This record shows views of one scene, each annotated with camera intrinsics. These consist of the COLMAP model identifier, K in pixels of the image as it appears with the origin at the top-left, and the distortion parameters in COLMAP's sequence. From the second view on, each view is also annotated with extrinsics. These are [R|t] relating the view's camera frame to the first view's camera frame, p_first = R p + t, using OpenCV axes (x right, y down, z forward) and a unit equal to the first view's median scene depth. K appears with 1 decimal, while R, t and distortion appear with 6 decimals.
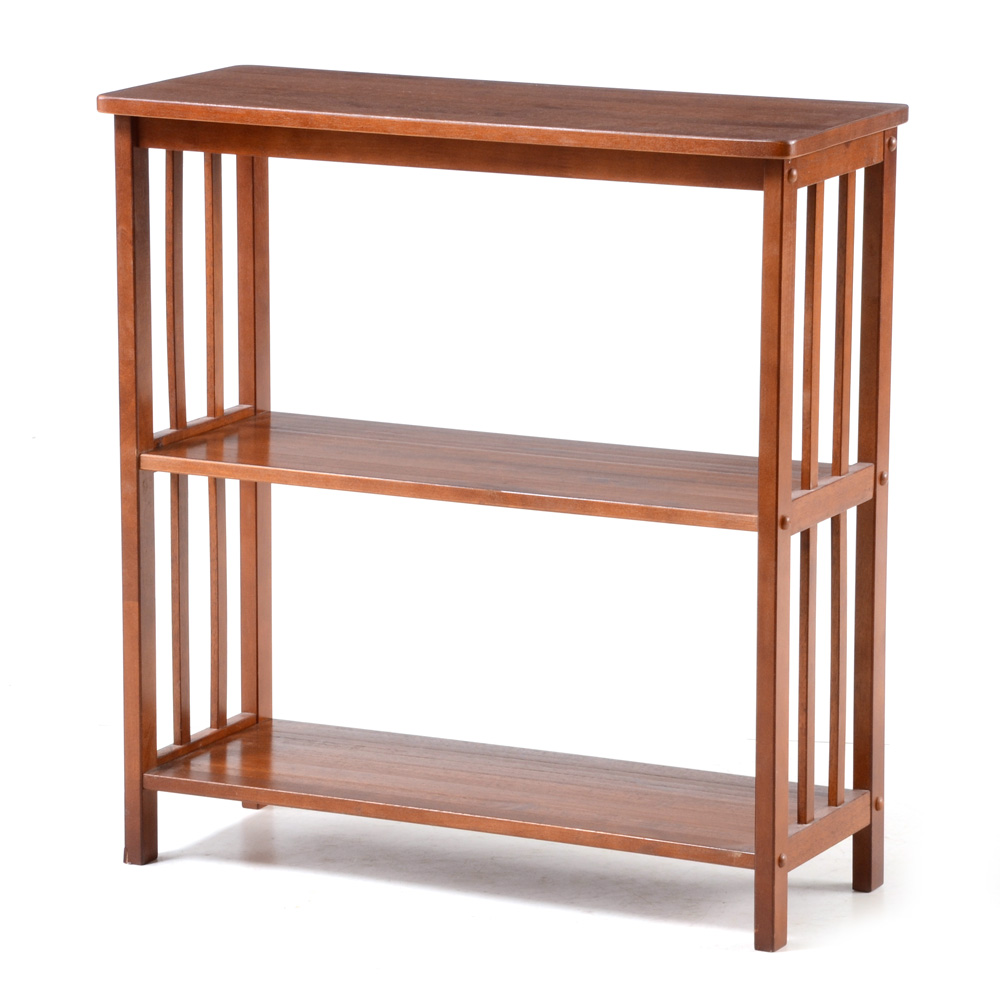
lens RADIAL K [[5118.1, 0, 493.3], [0, 5118.1, 495.9], [0, 0, 1]] dist [0.939357, 0.000000]
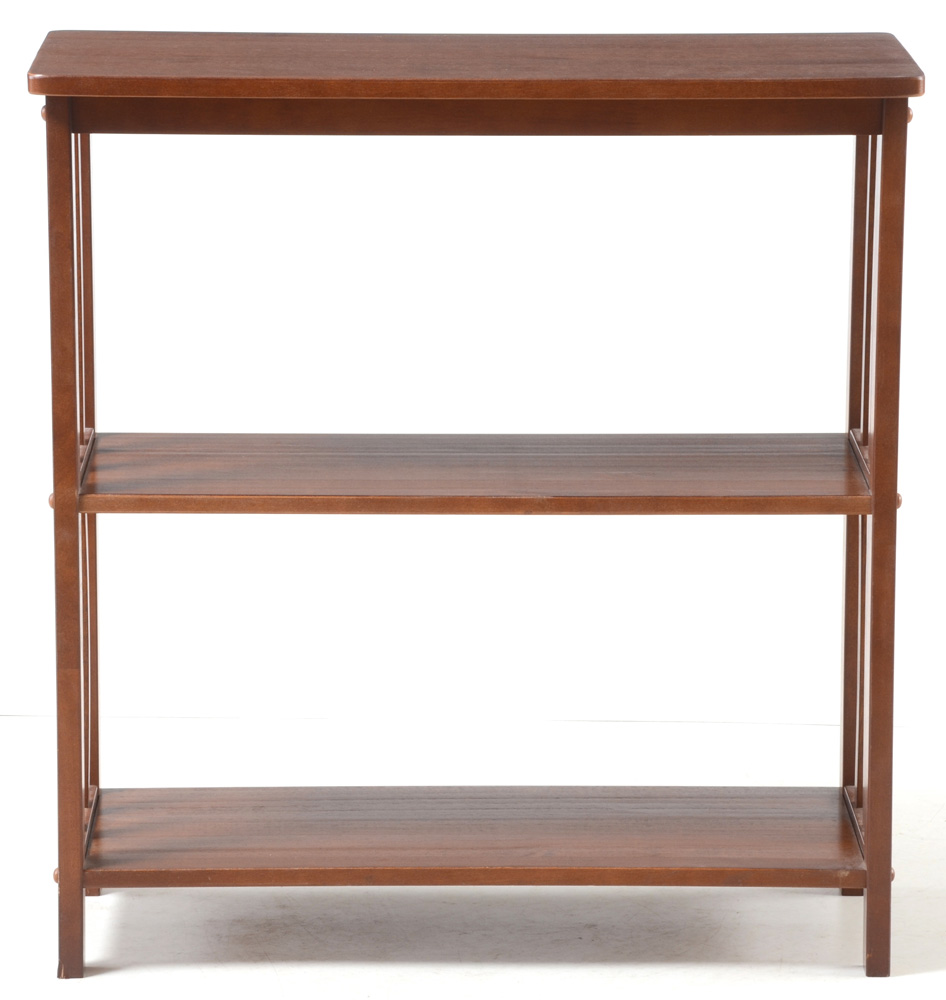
lens RADIAL K [[4970.0, 0, 475.8], [0, 4970.0, 496.2], [0, 0, 1]] dist [0.961941, 0.000000]
pose [[0.891773, -0.095189, 0.442358, -0.378973], [0.087060, 0.995451, 0.038699, -0.034519], [-0.444029, 0.004001, 0.896003, 0.236549]]
